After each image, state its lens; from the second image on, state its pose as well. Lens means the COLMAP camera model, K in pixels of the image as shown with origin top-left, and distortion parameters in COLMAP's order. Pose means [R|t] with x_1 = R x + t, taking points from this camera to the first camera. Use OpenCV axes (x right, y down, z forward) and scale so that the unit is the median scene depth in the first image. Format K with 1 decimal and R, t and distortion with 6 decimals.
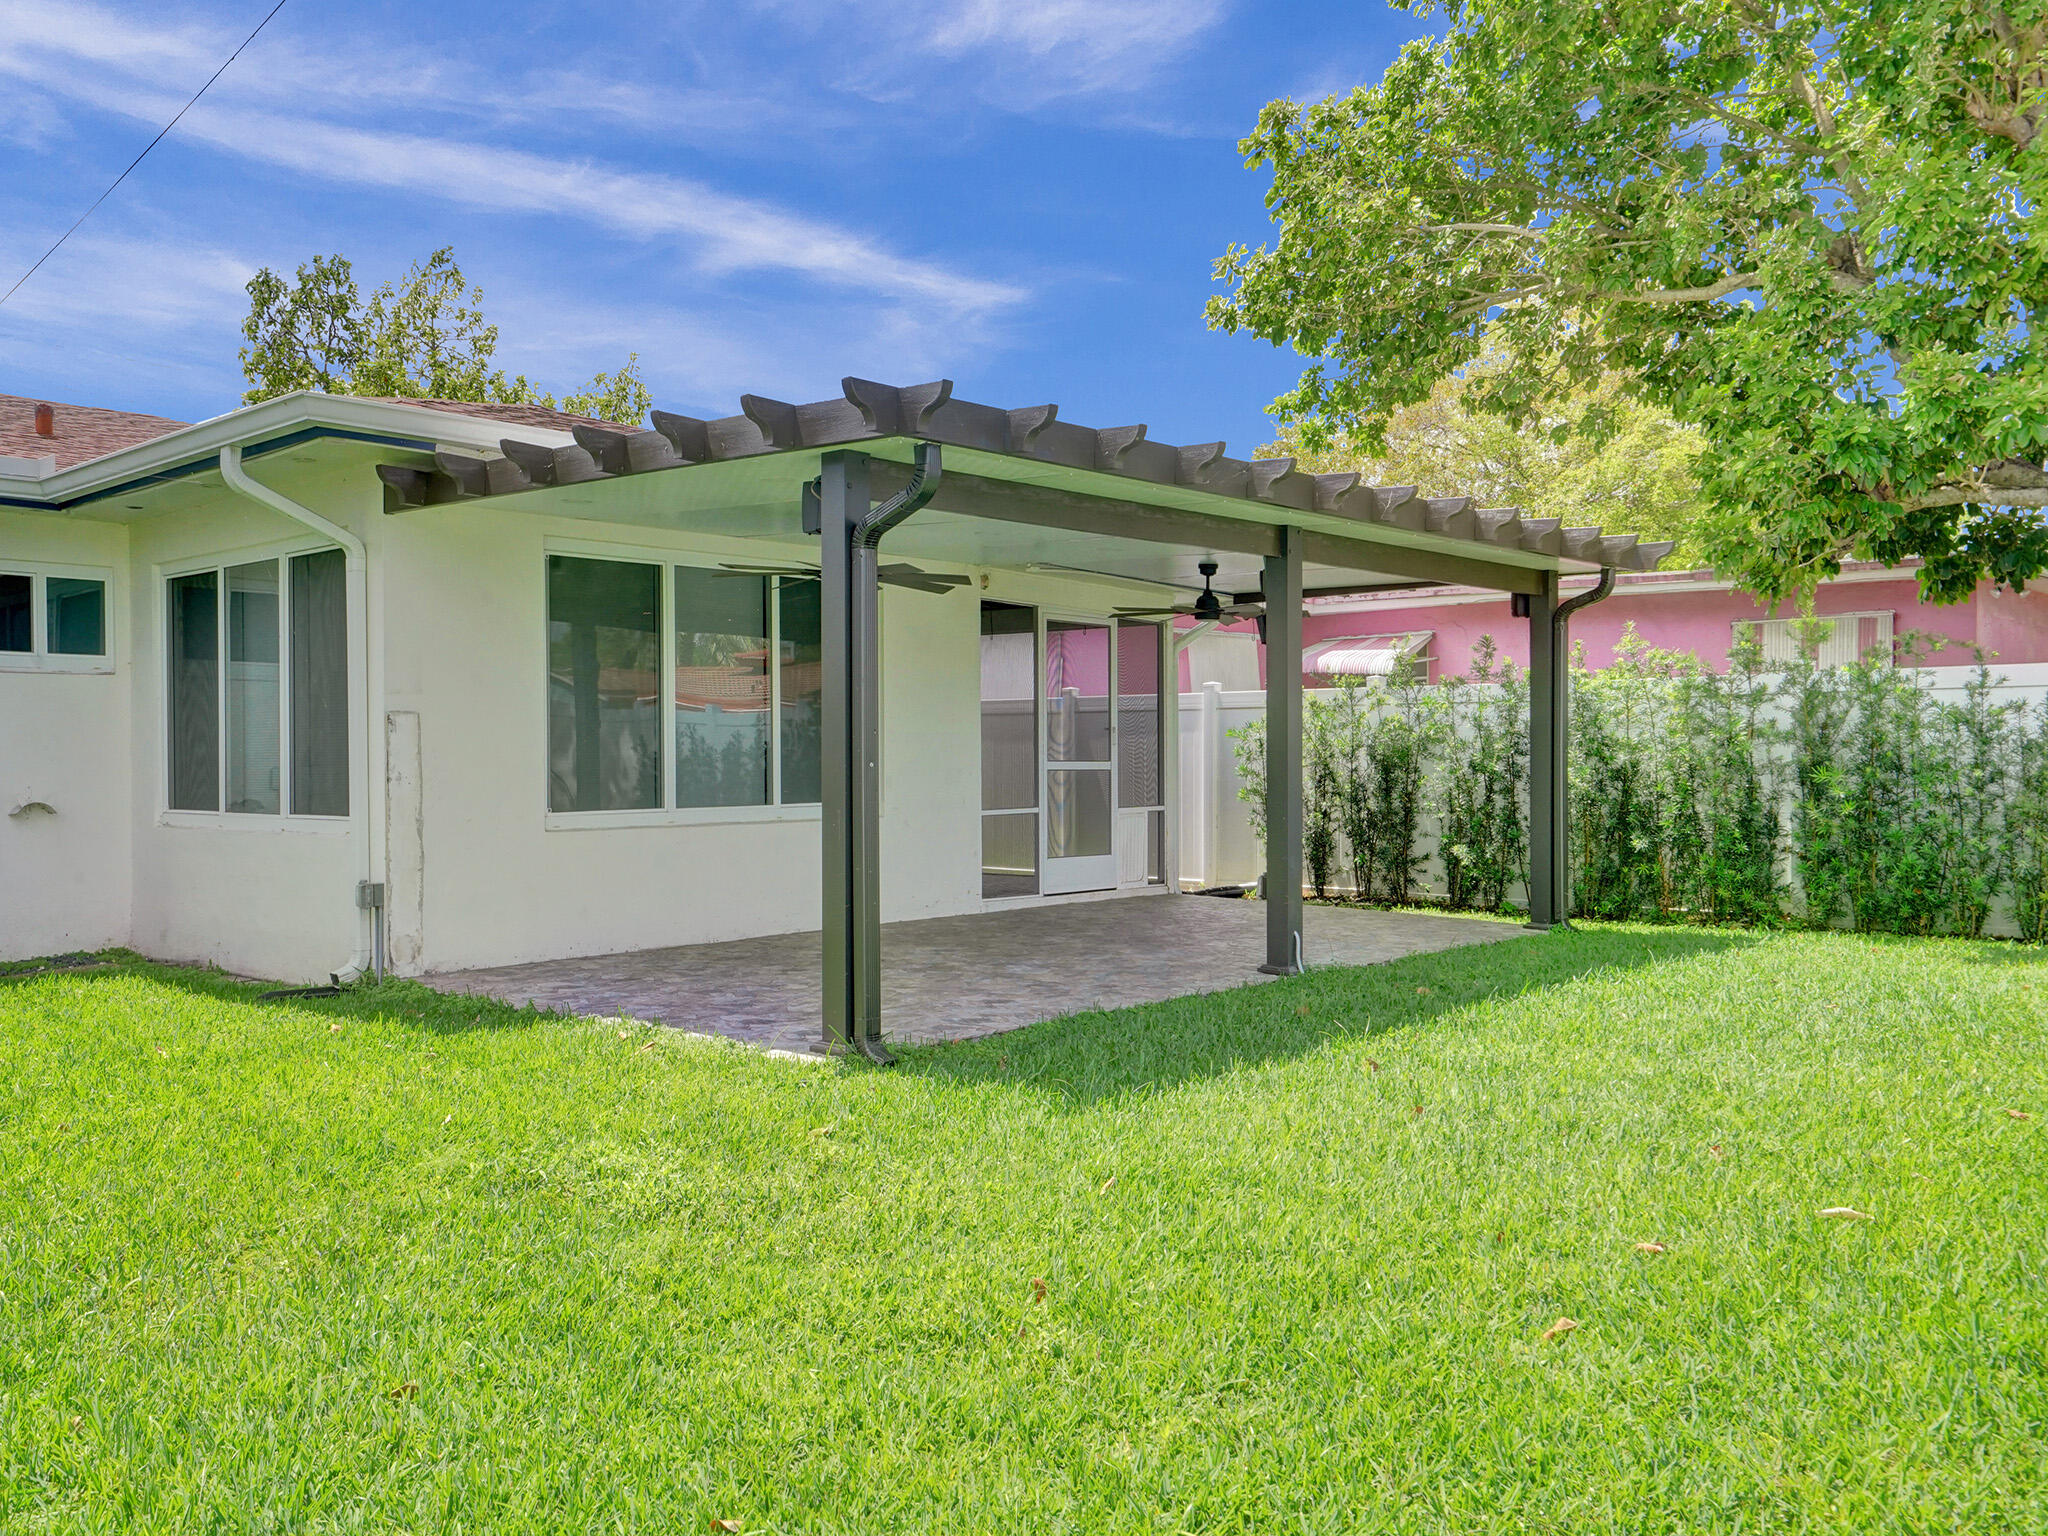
lens RADIAL K [[1671.6, 0, 1004.9], [0, 1671.6, 759.6], [0, 0, 1]] dist [0.047761, 0.022491]
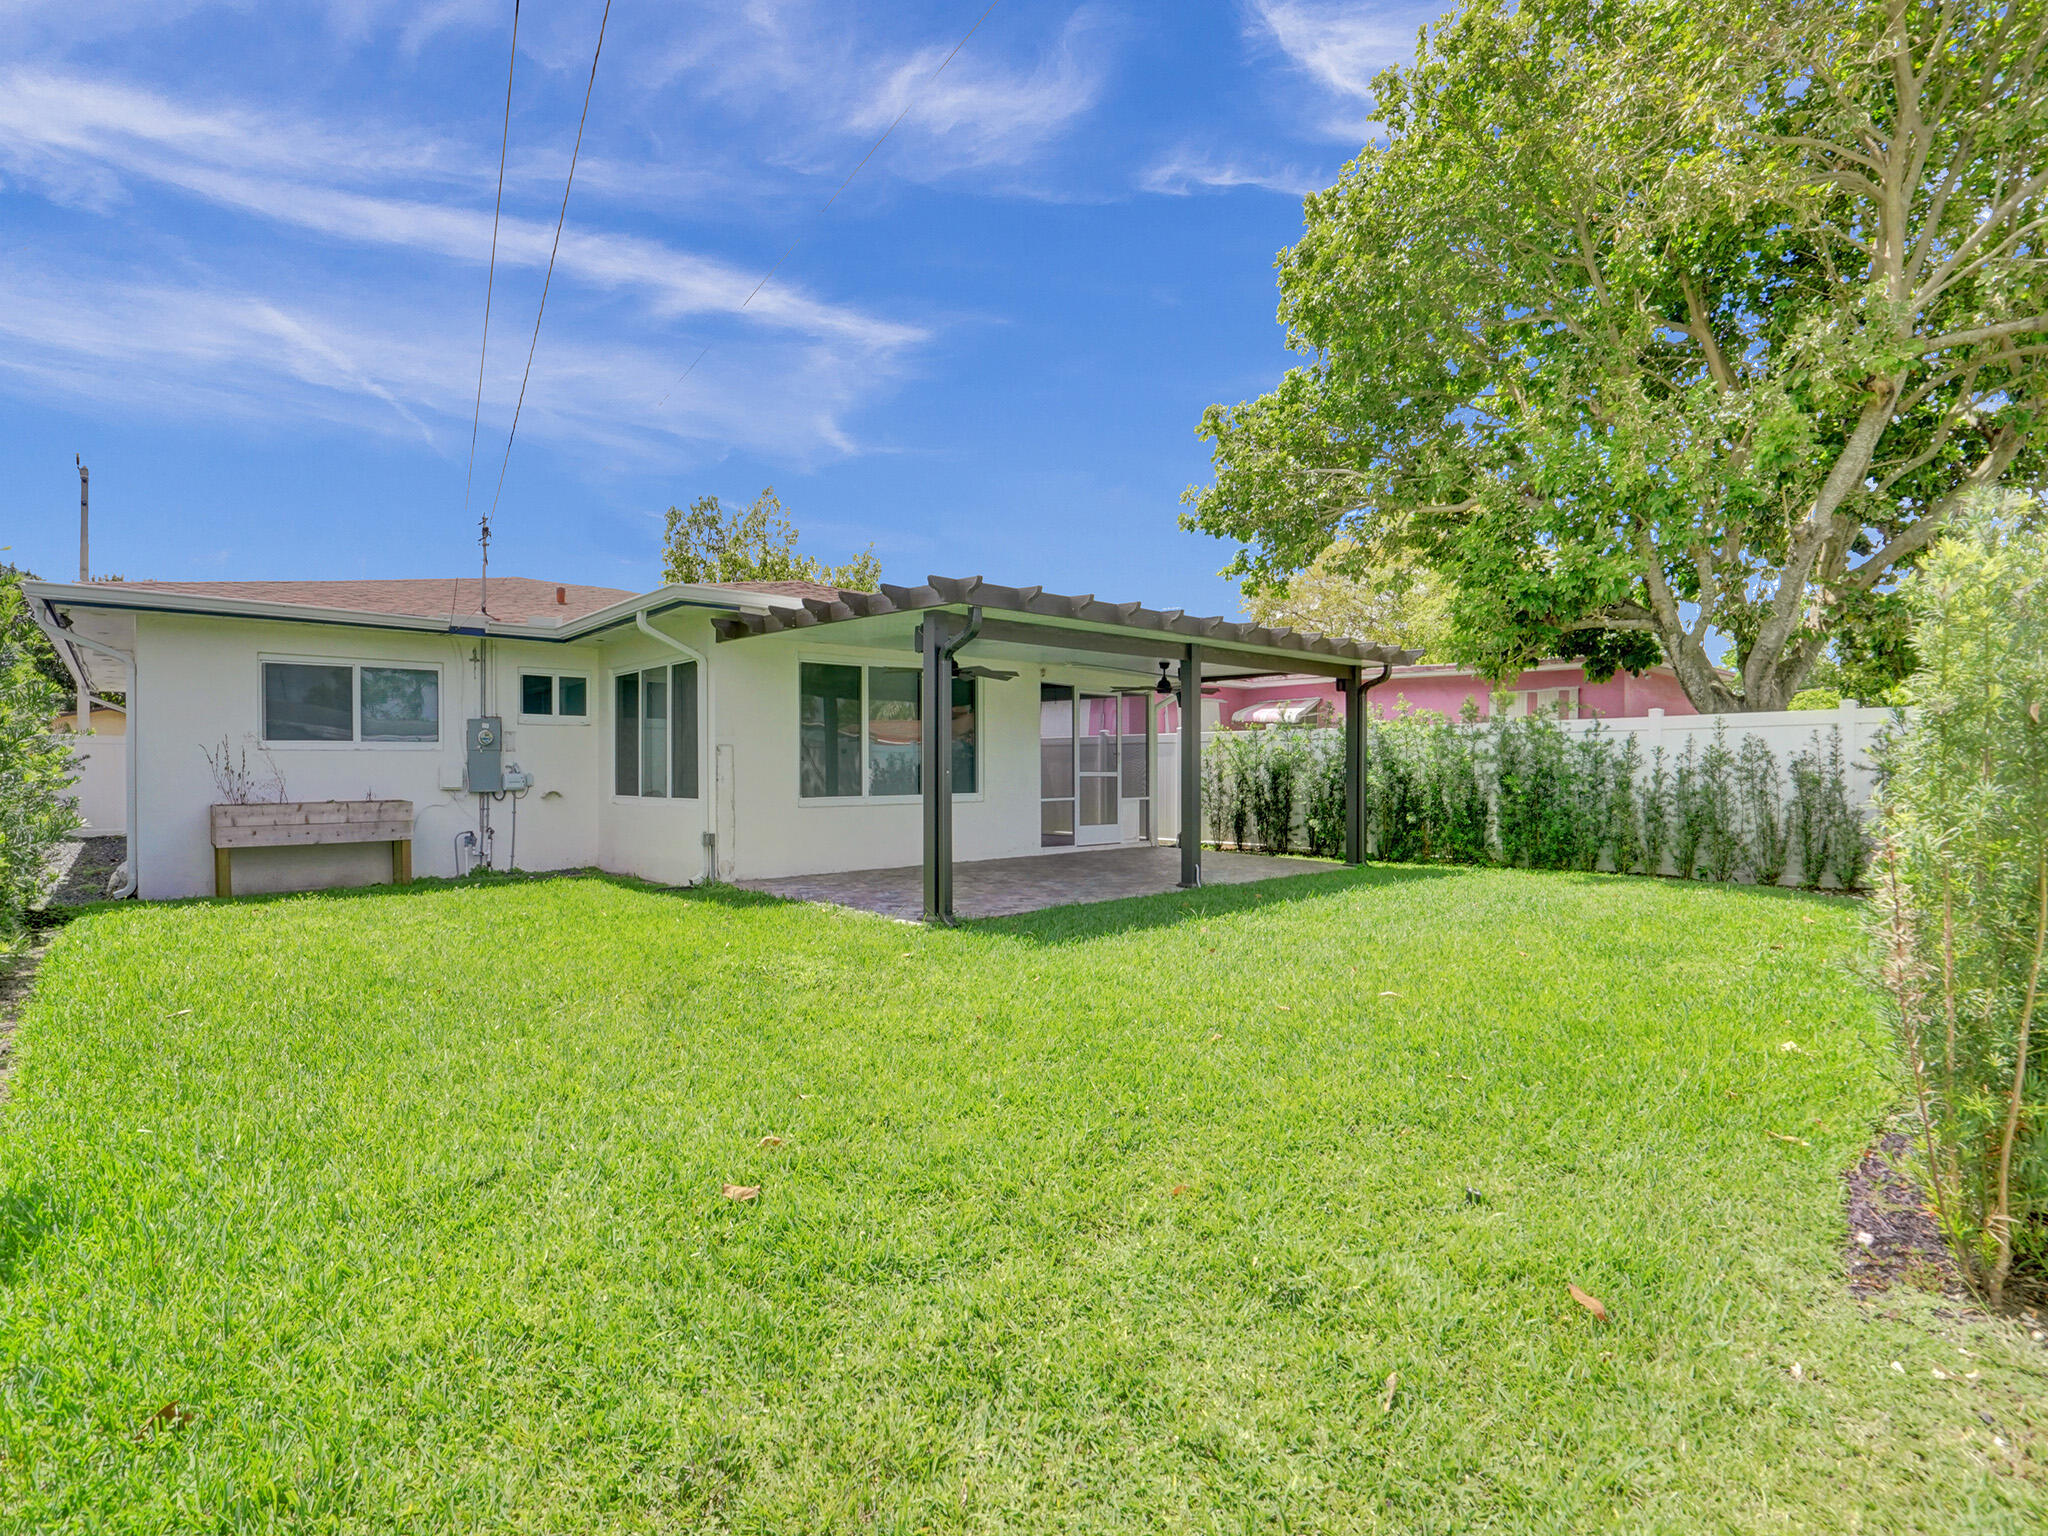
lens RADIAL K [[996.0, 0, 1021.7], [0, 996.0, 767.9], [0, 0, 1]] dist [-0.024997, 0.000843]
pose [[0.996161, 0.001917, -0.087515, 0.060526], [-0.002306, 0.999988, -0.004333, 0.001657], [0.087506, 0.004519, 0.996154, -0.079132]]
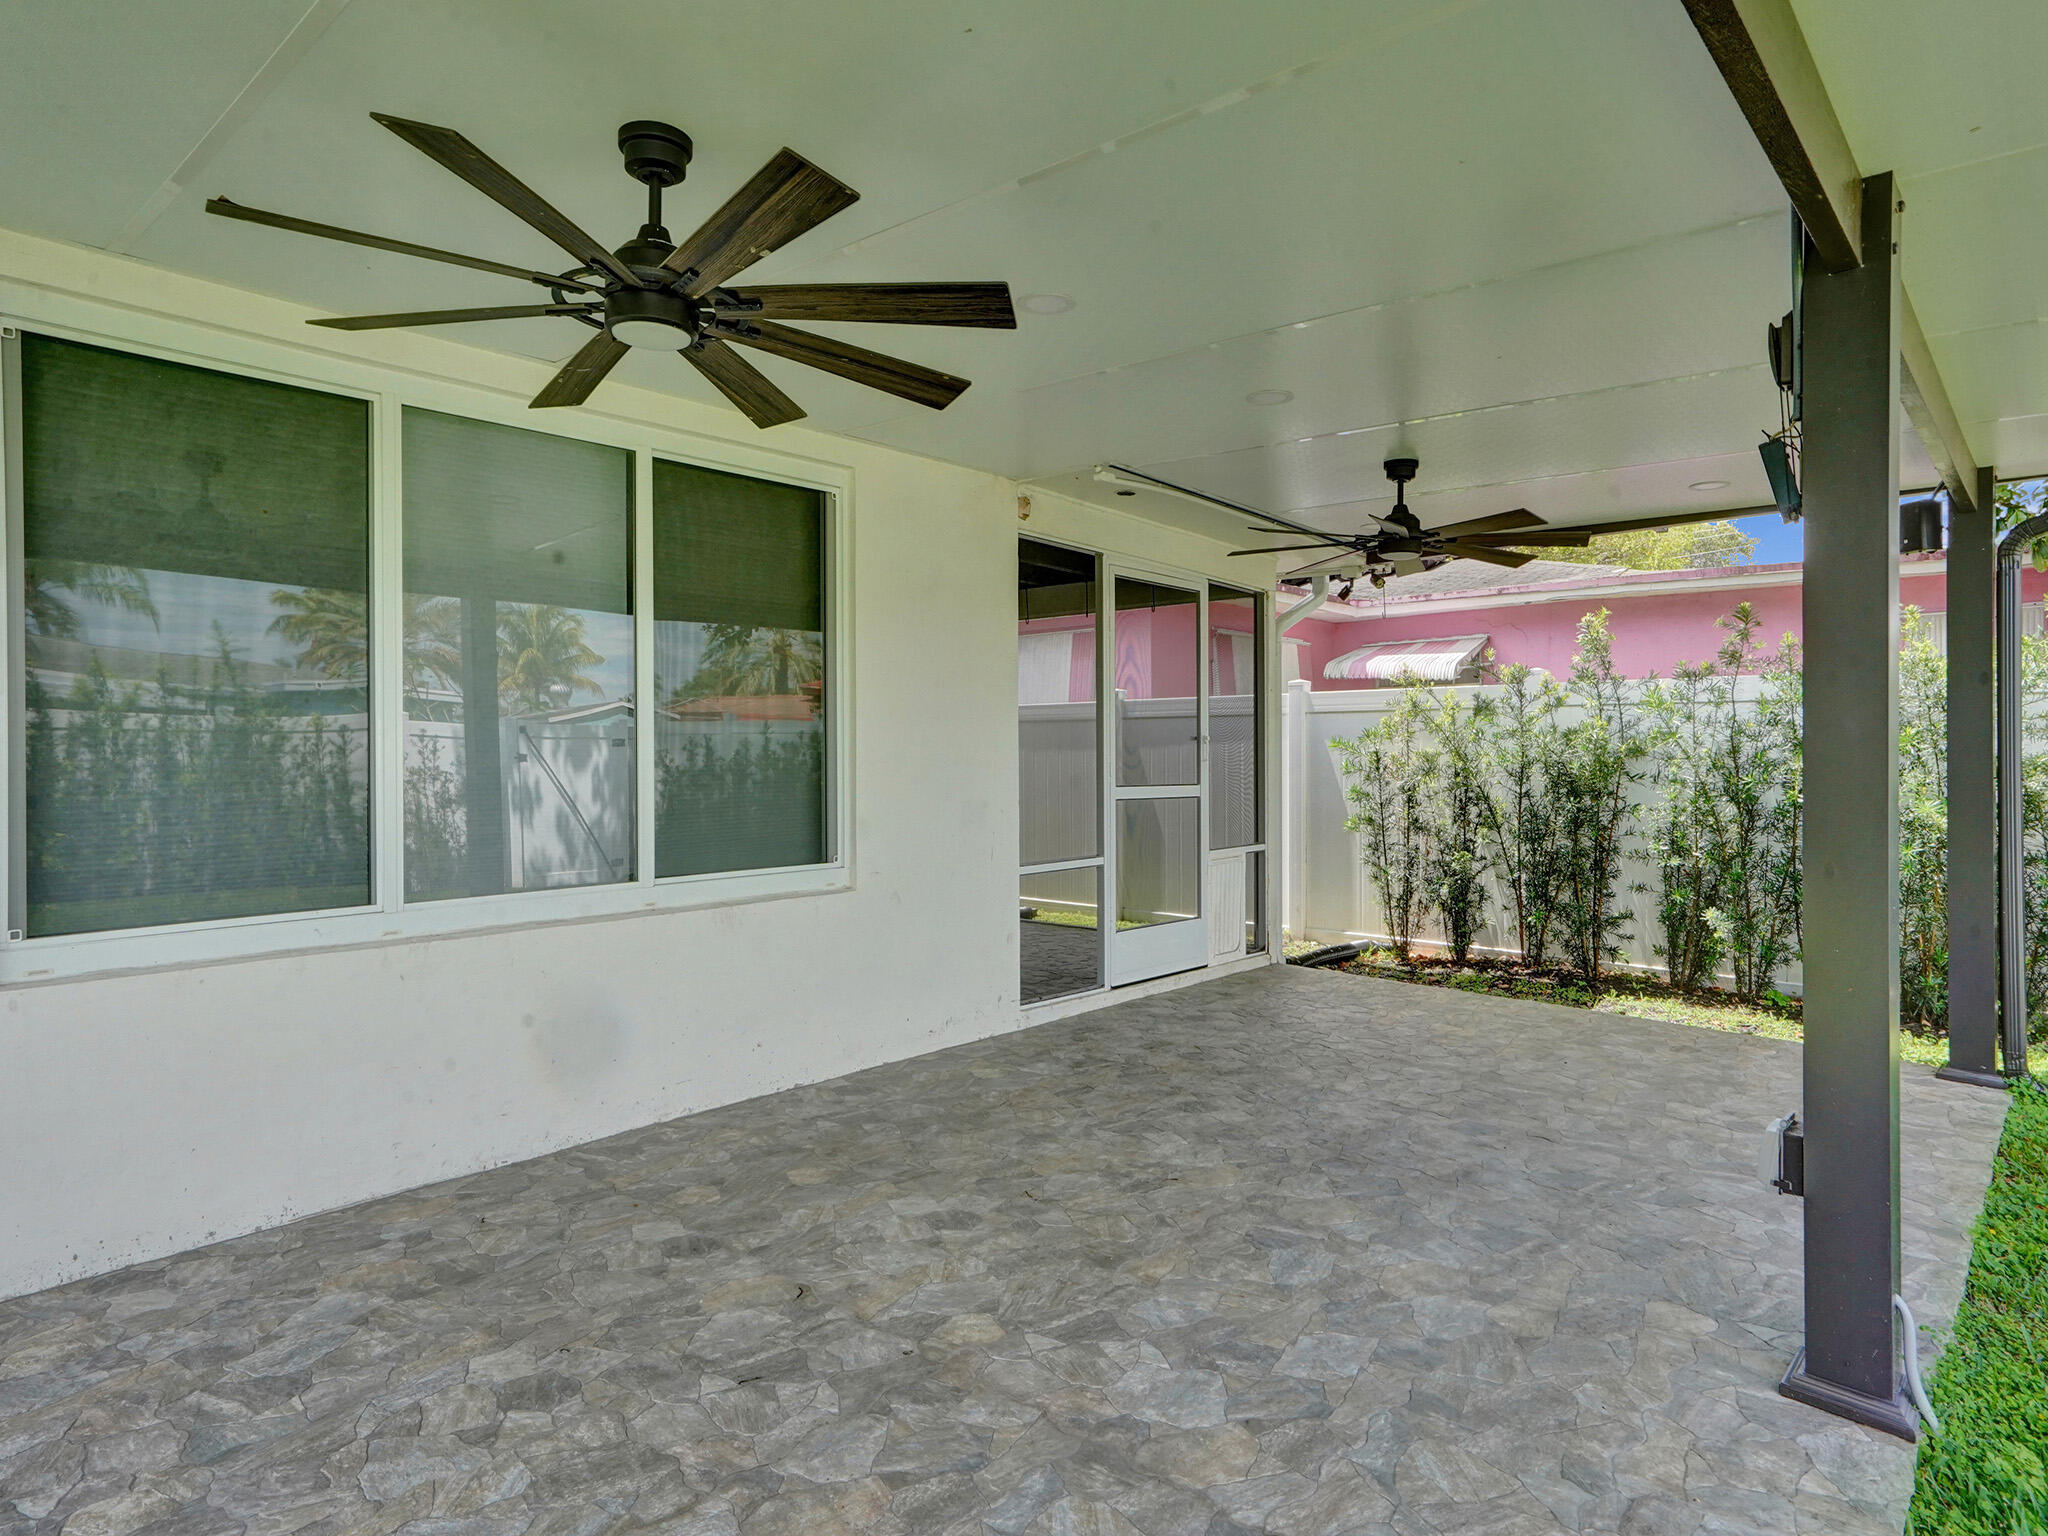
lens RADIAL K [[1143.8, 0, 999.0], [0, 1143.8, 771.5], [0, 0, 1]] dist [-0.006132, -0.001582]
pose [[0.999907, -0.000488, -0.013610, -0.015953], [0.000619, 0.999953, 0.009640, -0.010469], [0.013605, -0.009648, 0.999861, 0.576848]]
